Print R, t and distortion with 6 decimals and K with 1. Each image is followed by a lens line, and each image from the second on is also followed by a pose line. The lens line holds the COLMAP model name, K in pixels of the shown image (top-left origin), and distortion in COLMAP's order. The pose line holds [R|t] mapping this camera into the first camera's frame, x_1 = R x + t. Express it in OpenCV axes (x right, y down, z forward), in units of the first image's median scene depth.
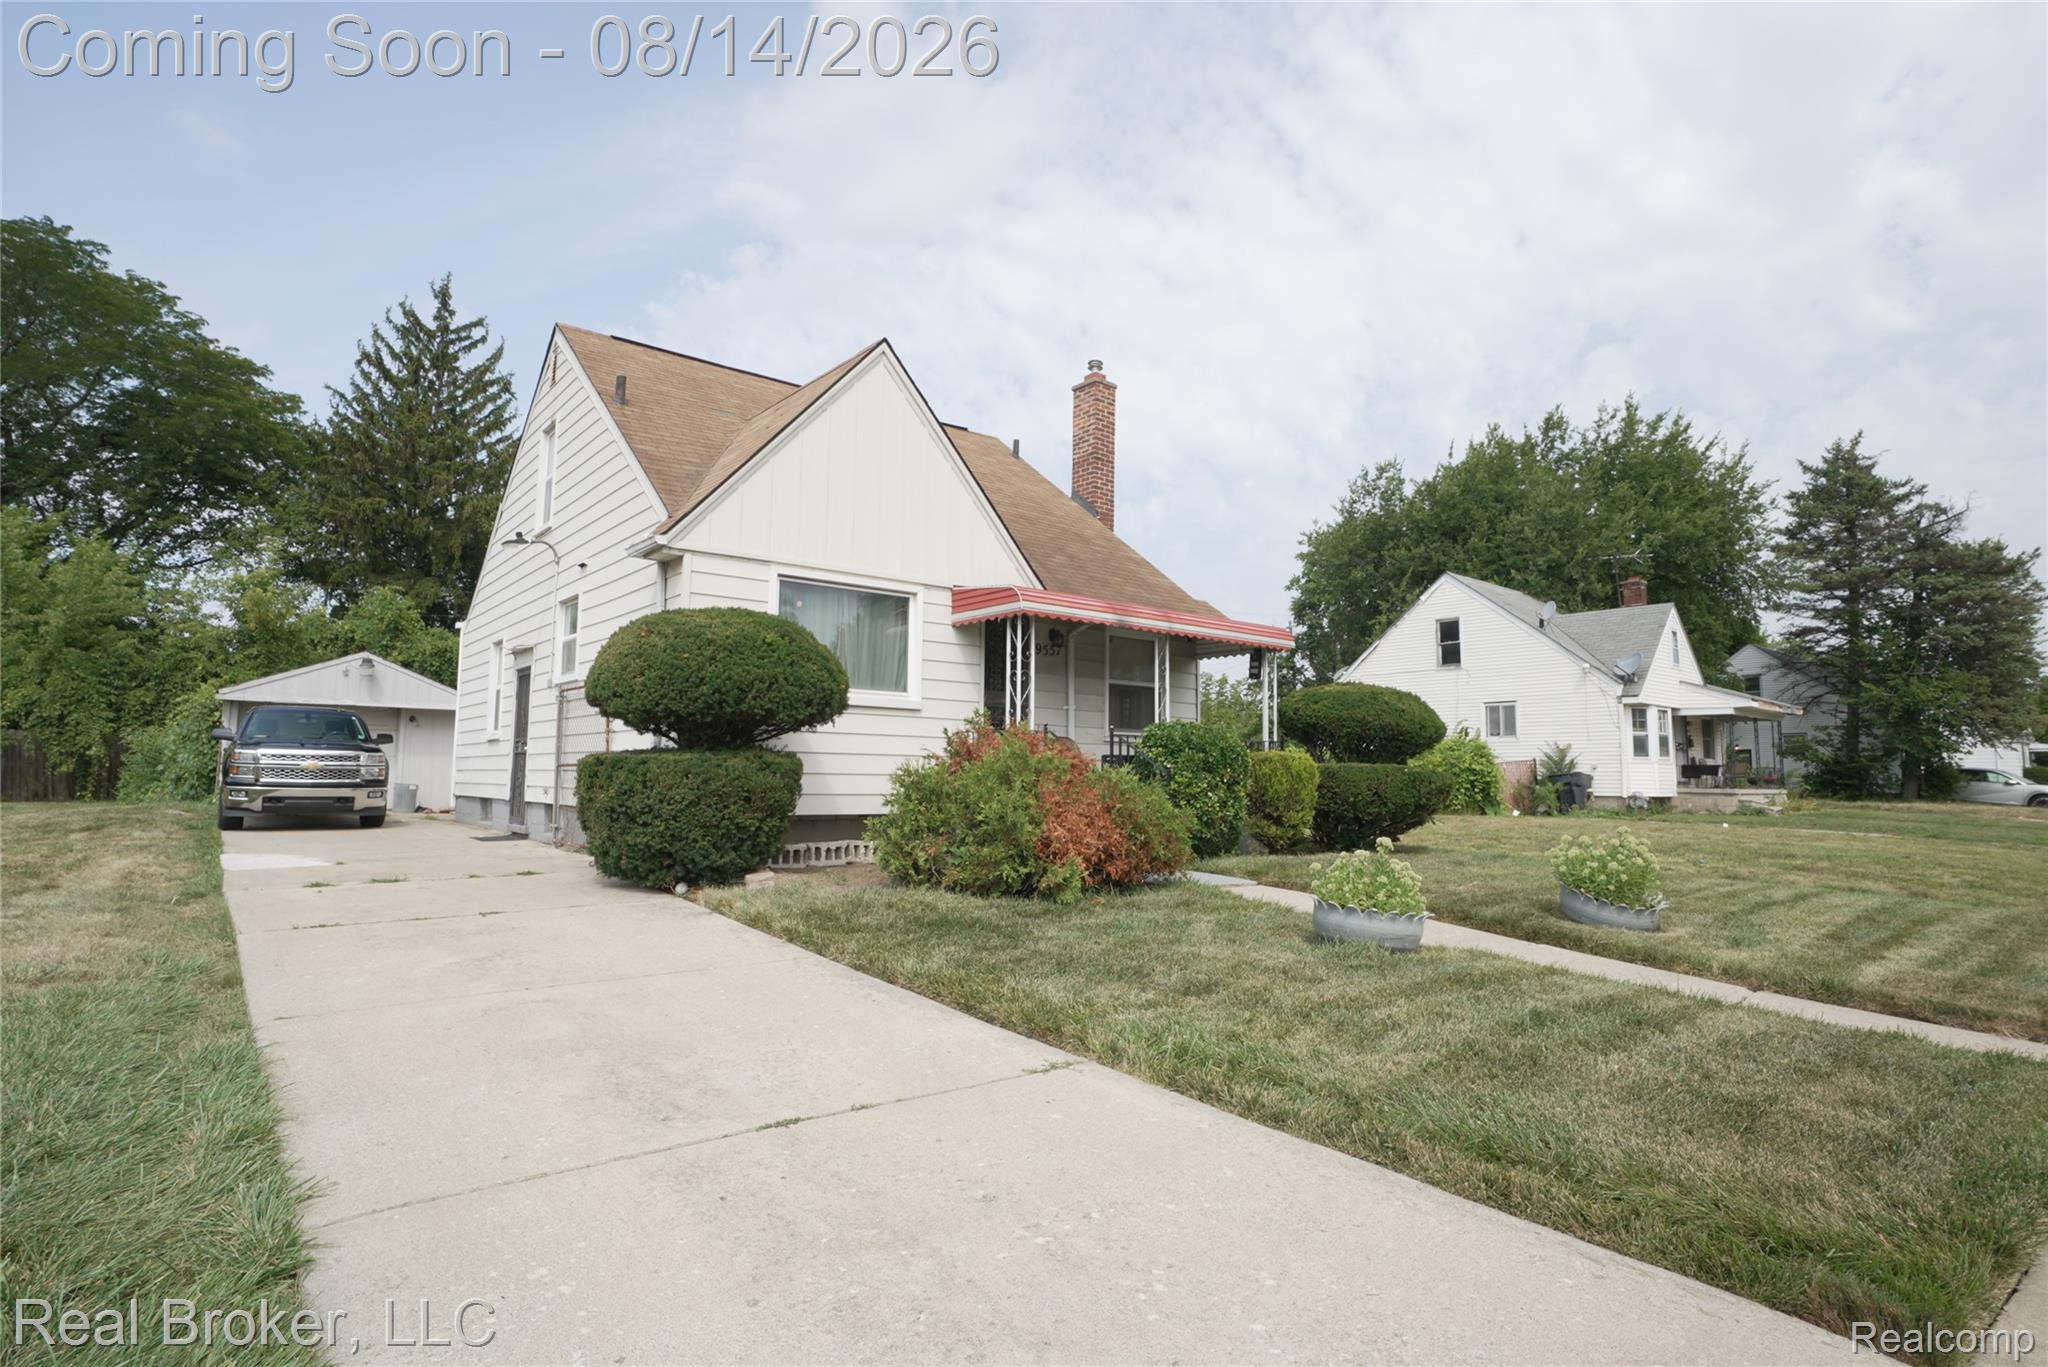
lens RADIAL K [[1043.4, 0, 1026.9], [0, 1043.4, 678.4], [0, 0, 1]] dist [-0.052937, 0.023272]
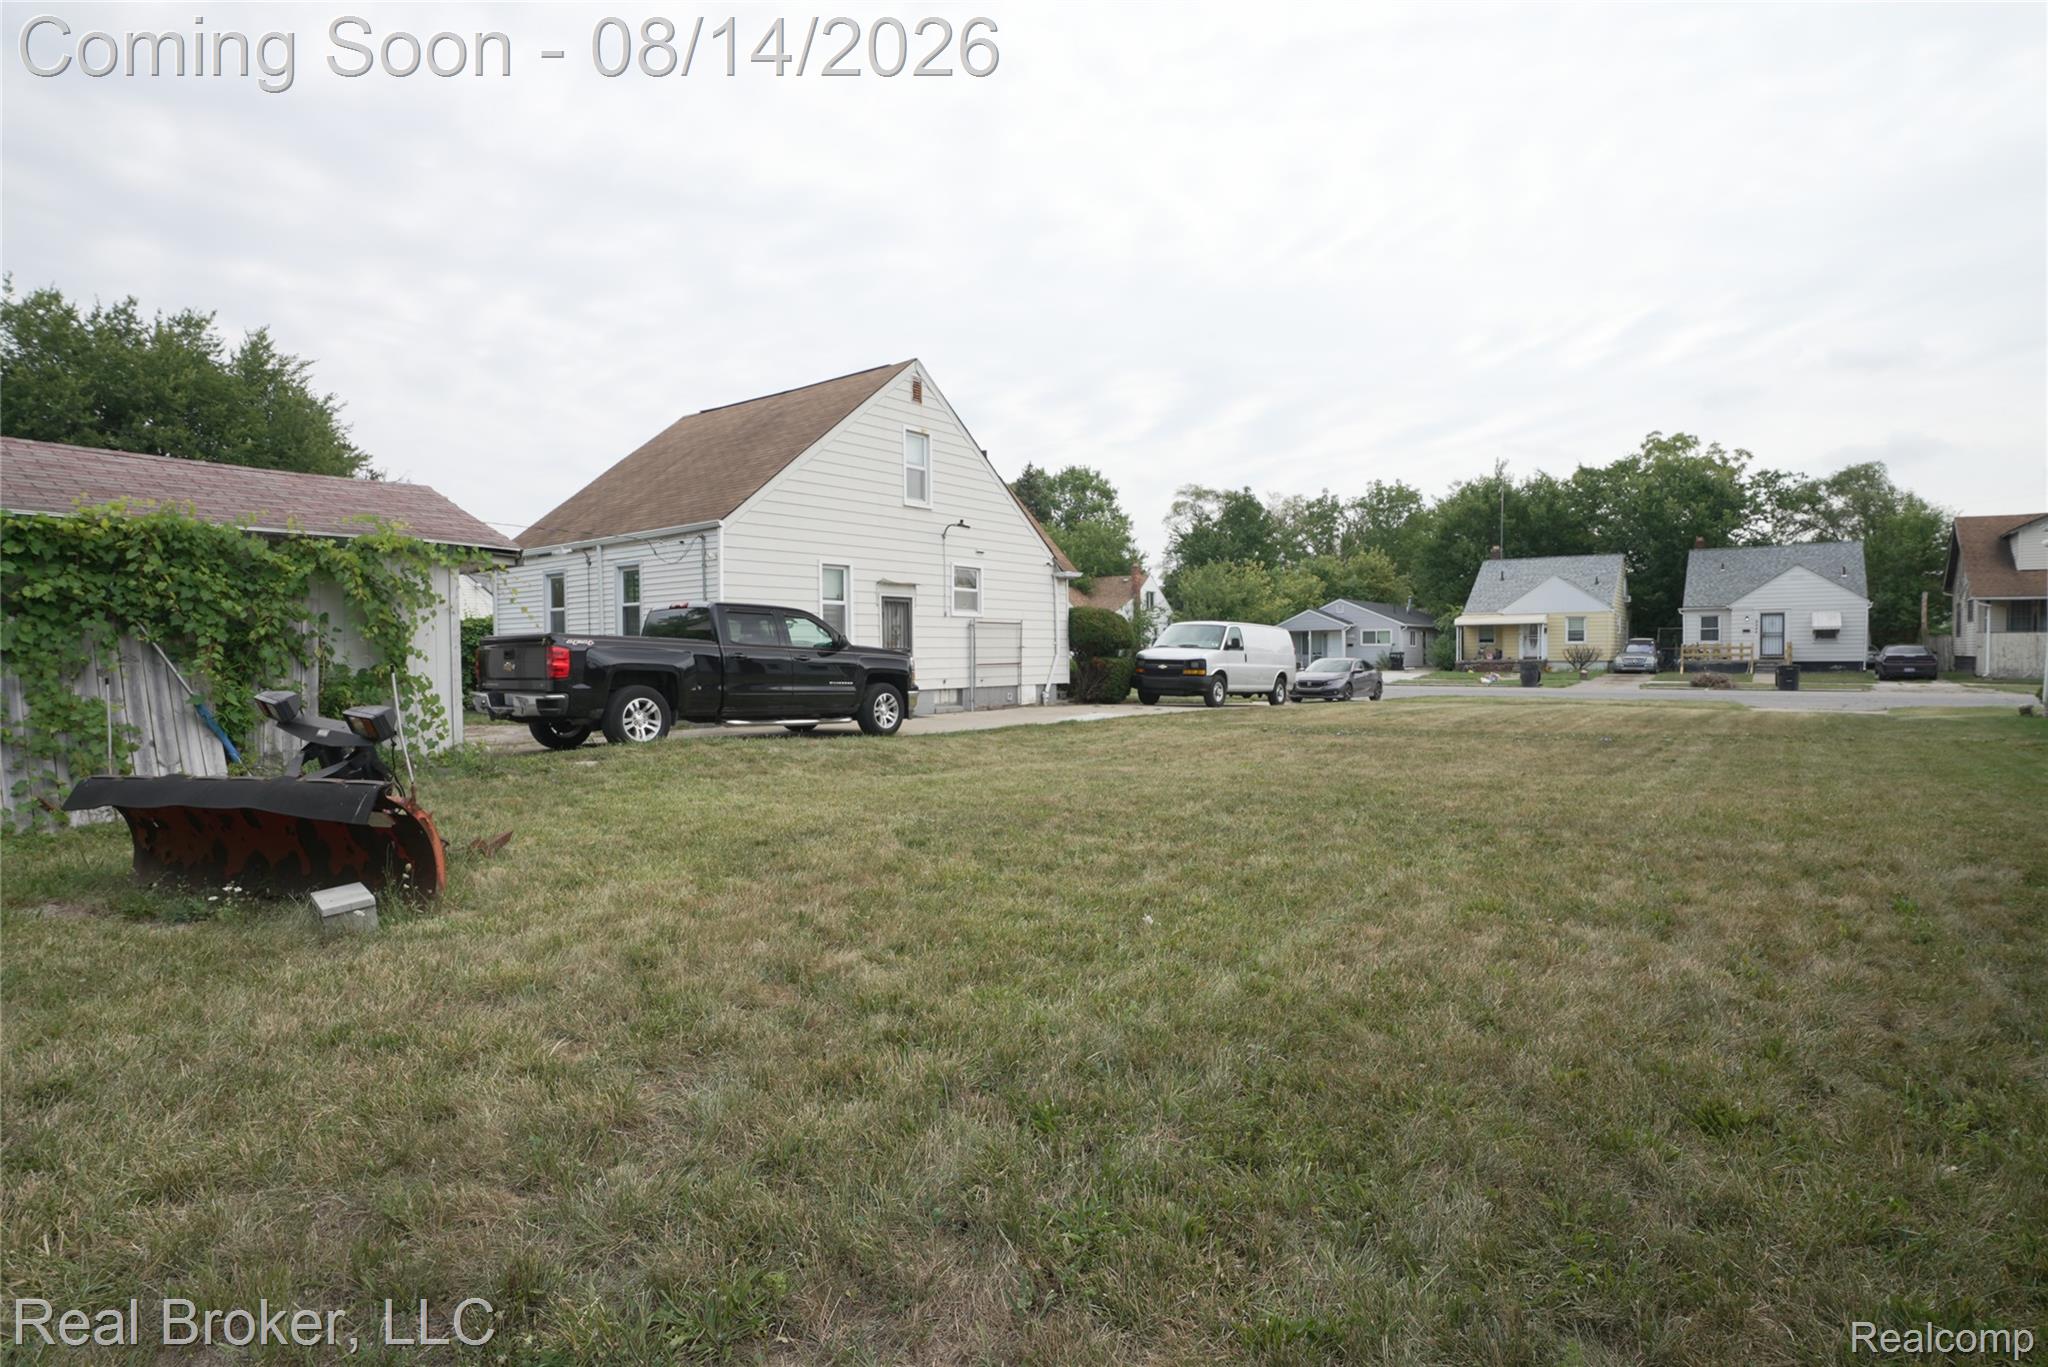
lens RADIAL K [[1043.4, 0, 1026.9], [0, 1043.4, 678.4], [0, 0, 1]] dist [-0.052937, 0.023272]
pose [[-0.234991, -0.029010, 0.971565, -0.990530], [-0.085138, 0.996327, 0.009157, 0.037464], [-0.968262, -0.080566, -0.236598, 0.598542]]
